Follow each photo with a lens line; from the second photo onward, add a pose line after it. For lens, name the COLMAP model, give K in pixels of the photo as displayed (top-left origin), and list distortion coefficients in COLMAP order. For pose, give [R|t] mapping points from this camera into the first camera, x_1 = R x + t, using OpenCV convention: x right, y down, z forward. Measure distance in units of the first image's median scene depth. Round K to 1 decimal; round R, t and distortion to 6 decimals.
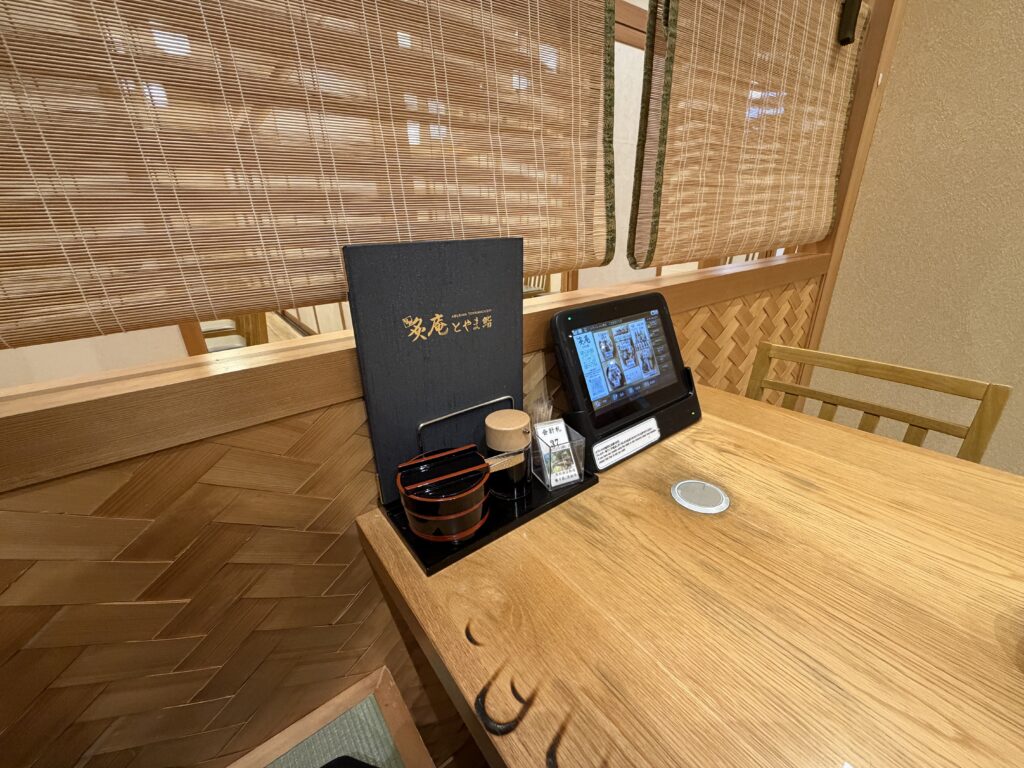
lens RADIAL K [[407.1, 0, 509.7], [0, 407.1, 386.0], [0, 0, 1]] dist [-0.000510, -0.000472]
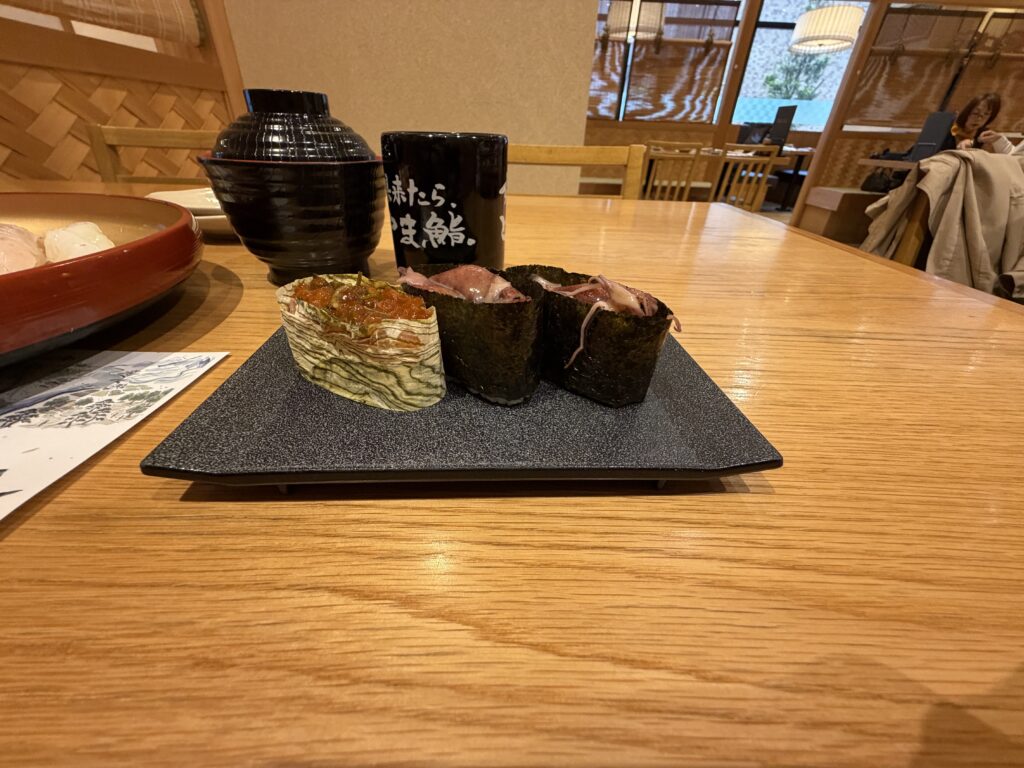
lens RADIAL K [[409.6, 0, 511.3], [0, 409.6, 386.3], [0, 0, 1]] dist [-0.002372, 0.000040]
pose [[0.603277, -0.369650, 0.706693, 0.542011], [0.244668, 0.929153, 0.277149, 0.511664], [-0.759075, 0.005707, 0.650978, -0.200321]]
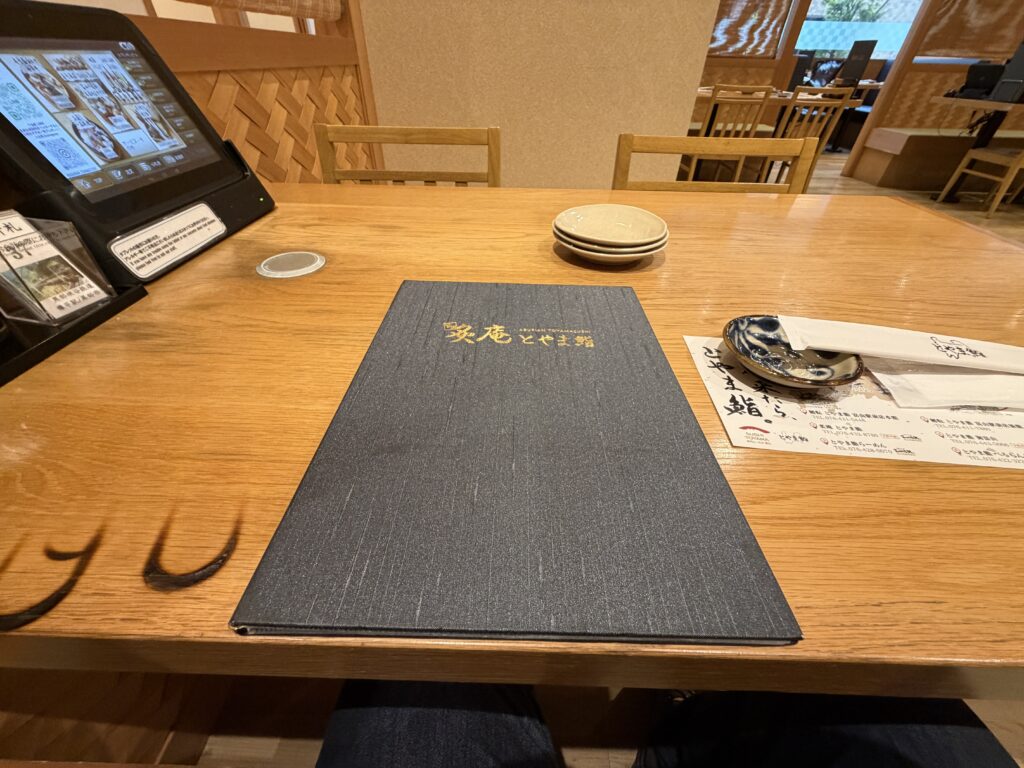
lens RADIAL K [[407.1, 0, 509.7], [0, 407.1, 386.0], [0, 0, 1]] dist [-0.000510, -0.000472]
pose [[0.620444, -0.454397, 0.639197, 0.081043], [0.255110, 0.887653, 0.383395, 0.248156], [-0.741599, -0.074809, 0.666660, 0.072853]]
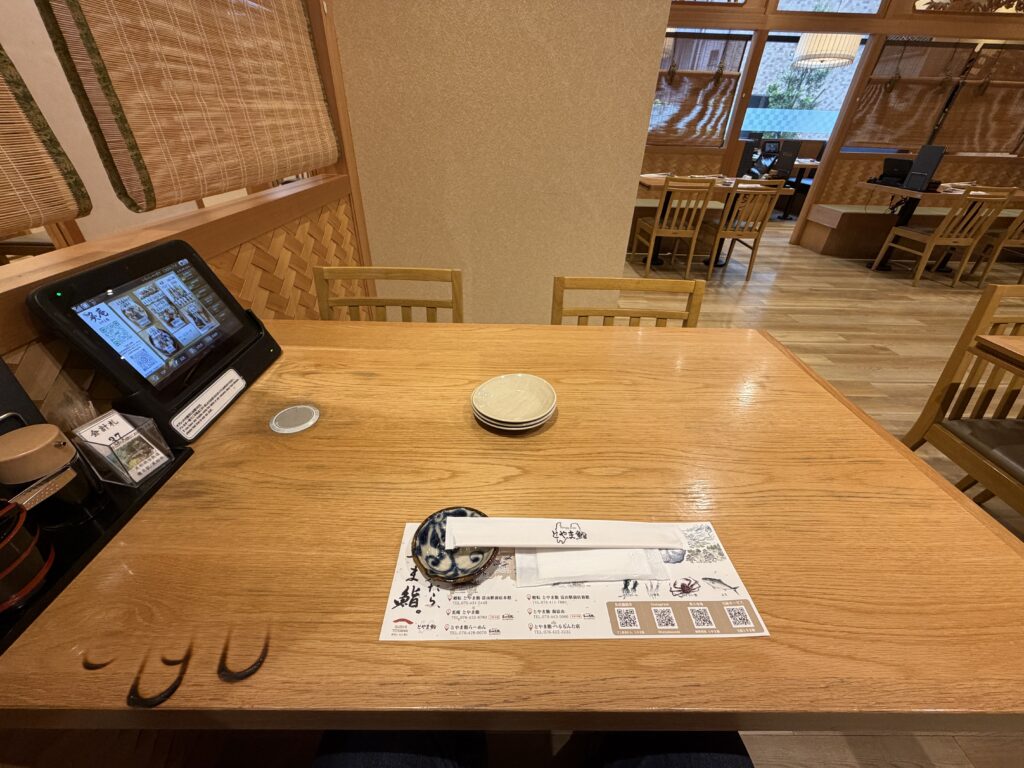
lens RADIAL K [[407.6, 0, 510.5], [0, 407.6, 384.9], [0, 0, 1]] dist [-0.001237, -0.000207]
pose [[0.598020, -0.393203, 0.698401, 0.047583], [0.254615, 0.919451, 0.299636, -0.012691], [-0.759963, -0.001365, 0.649965, -0.208587]]
